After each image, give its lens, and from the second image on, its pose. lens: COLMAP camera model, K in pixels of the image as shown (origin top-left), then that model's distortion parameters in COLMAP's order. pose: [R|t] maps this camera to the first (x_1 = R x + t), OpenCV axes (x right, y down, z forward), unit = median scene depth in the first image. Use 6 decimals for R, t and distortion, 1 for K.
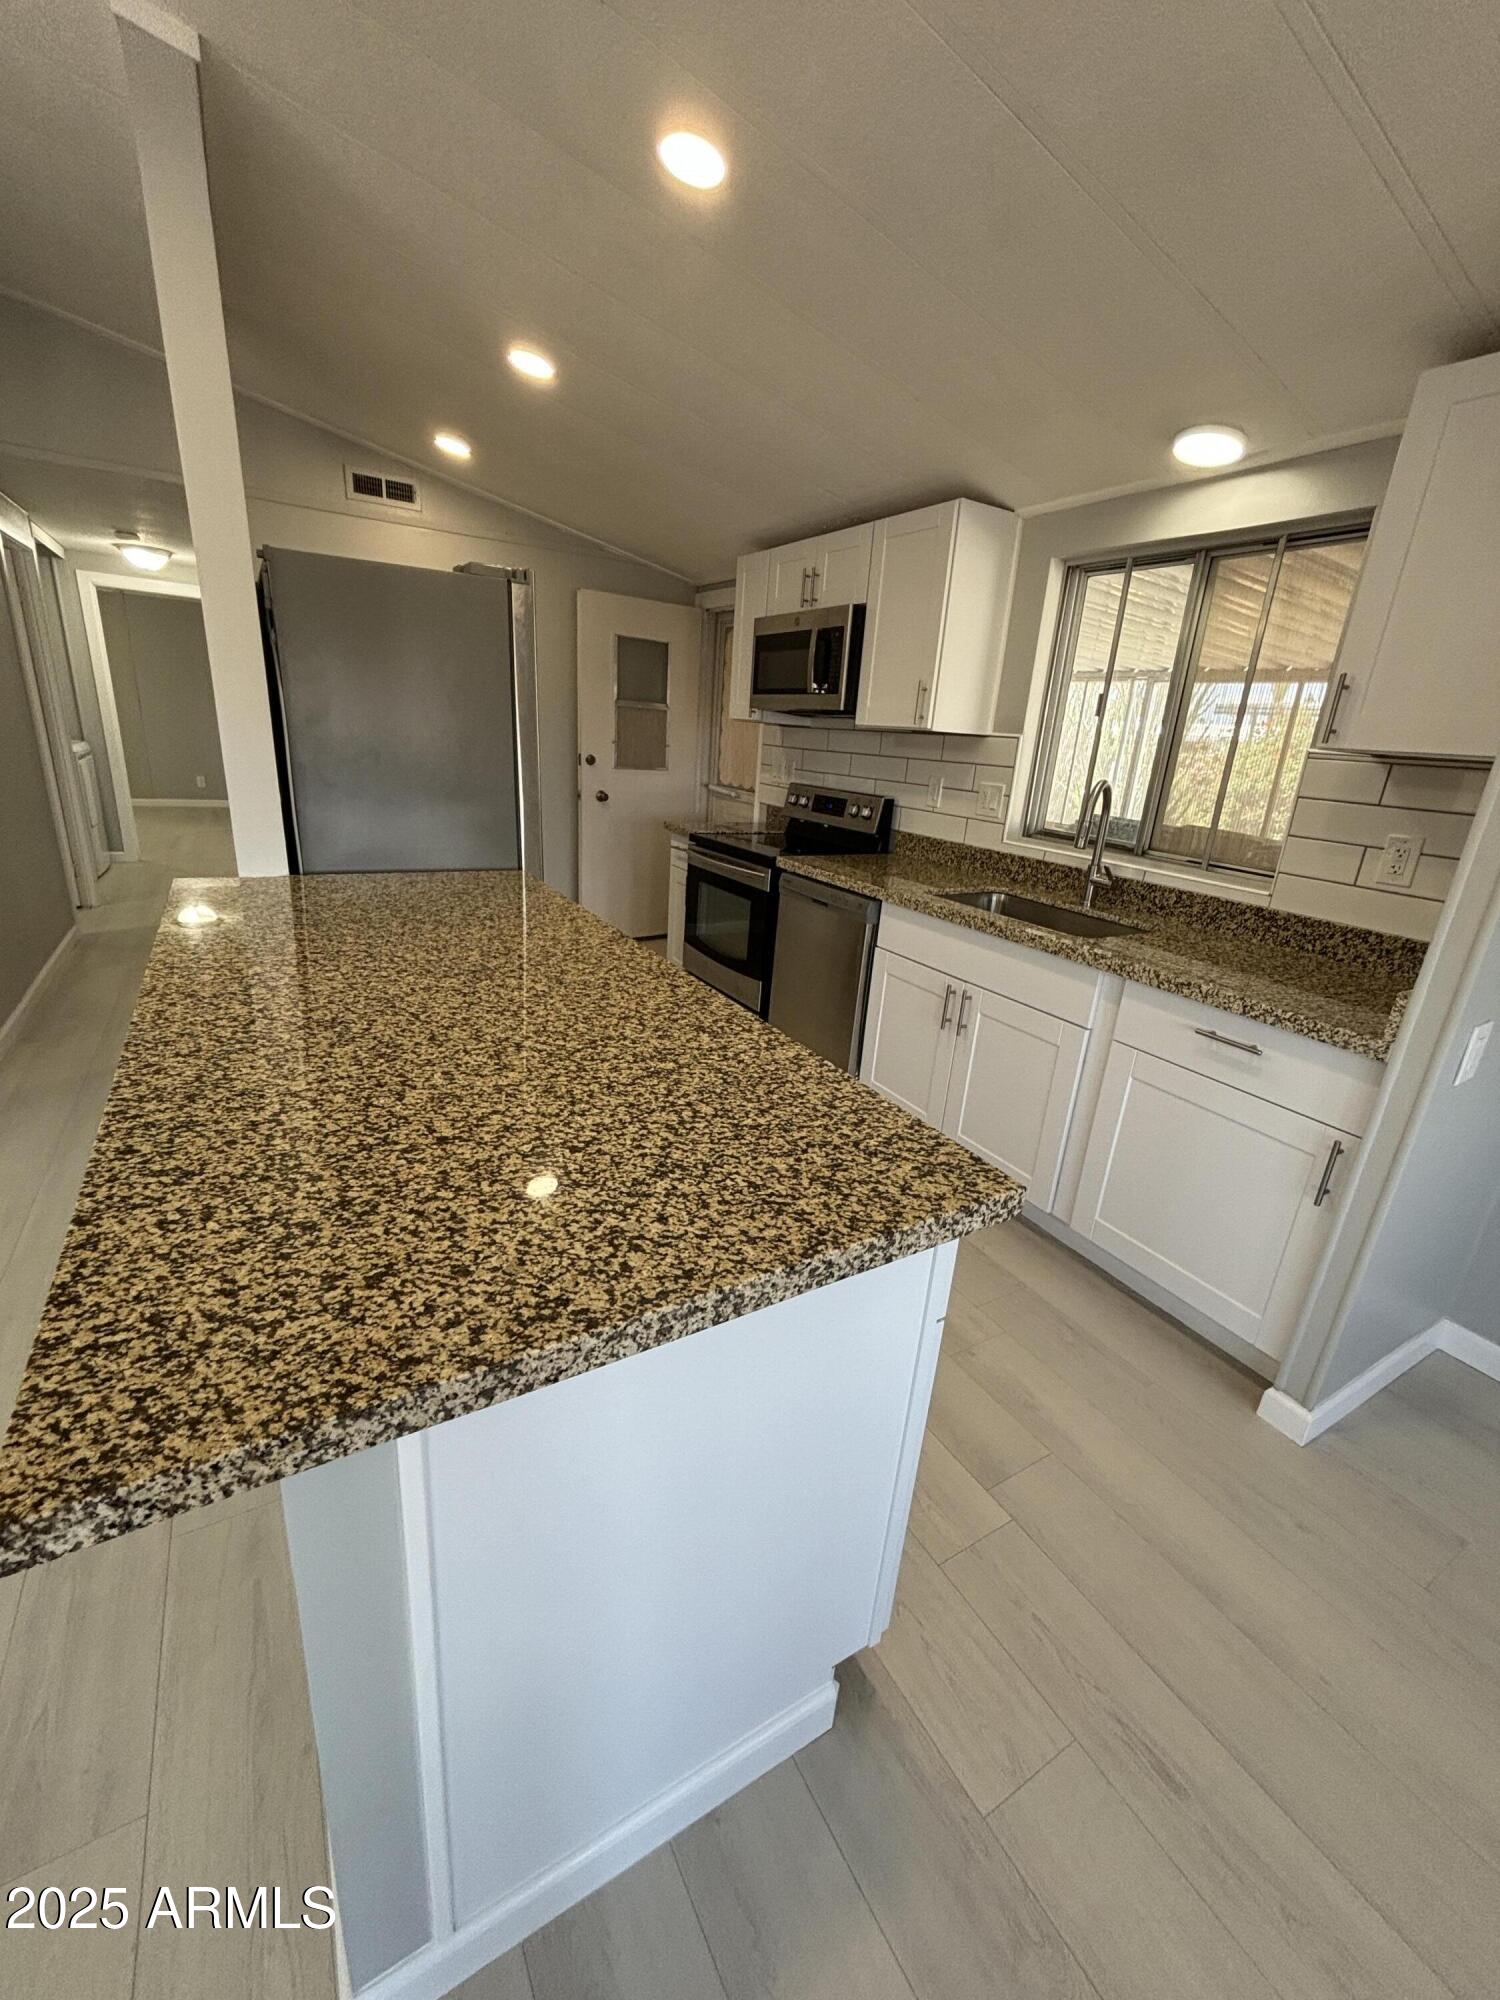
lens RADIAL K [[811.0, 0, 758.6], [0, 811.0, 1002.1], [0, 0, 1]] dist [-0.001763, 0.000021]
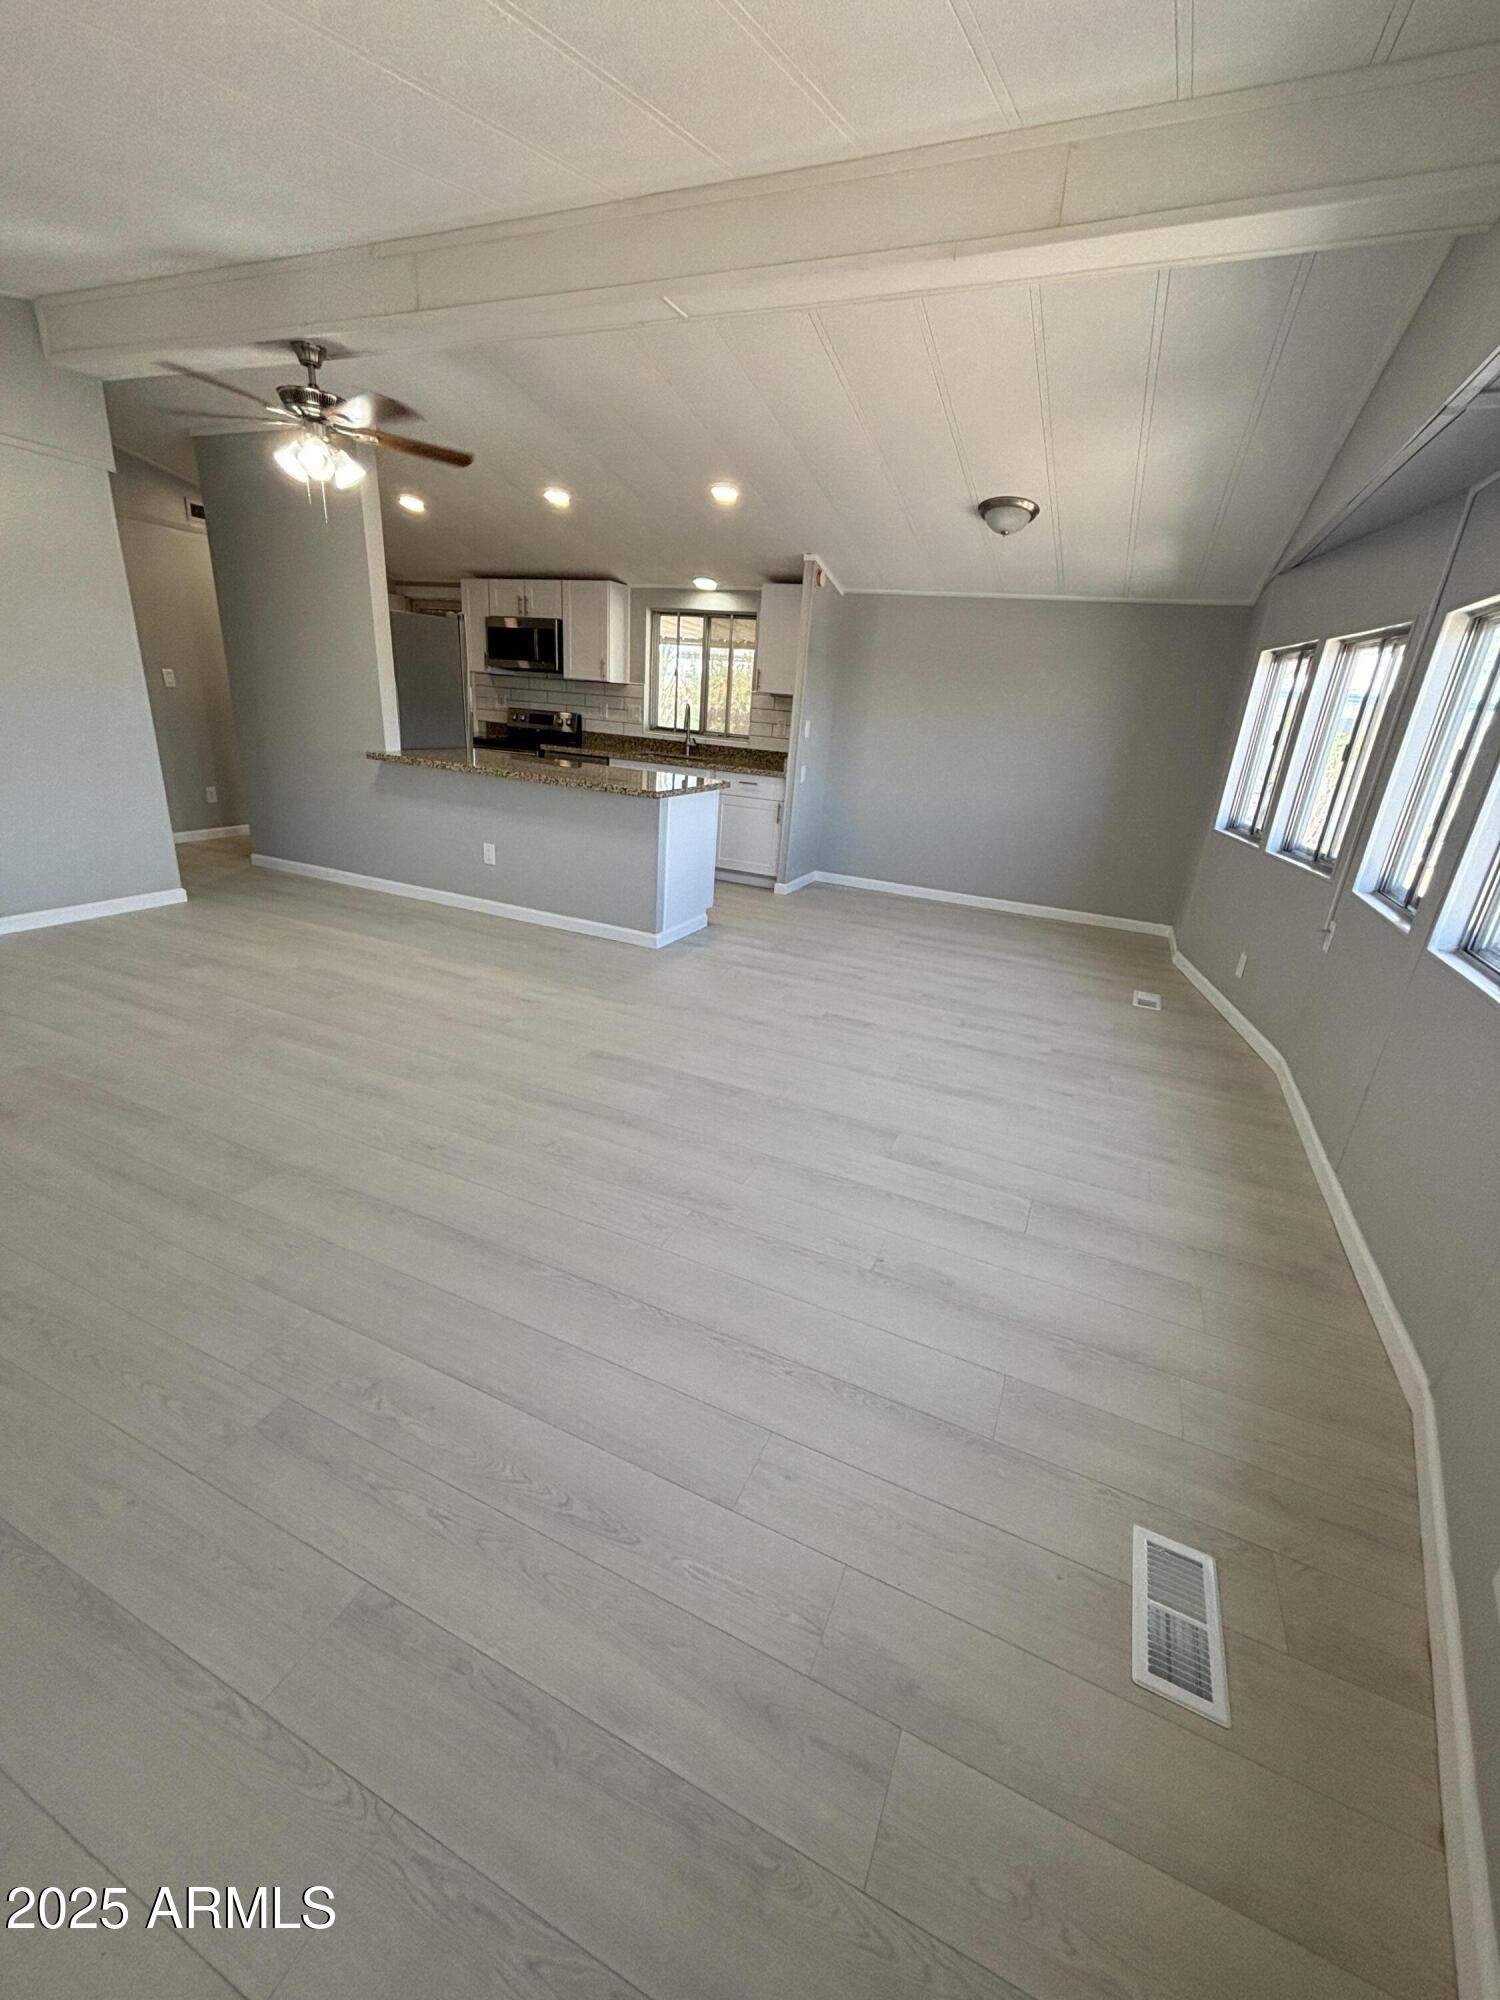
lens RADIAL K [[811.0, 0, 758.6], [0, 811.0, 1002.1], [0, 0, 1]] dist [-0.001763, 0.000021]
pose [[0.817160, -0.212464, 0.535825, -0.839281], [0.165766, 0.976940, 0.134573, 0.297137], [-0.552061, -0.021146, 0.833535, -1.119687]]
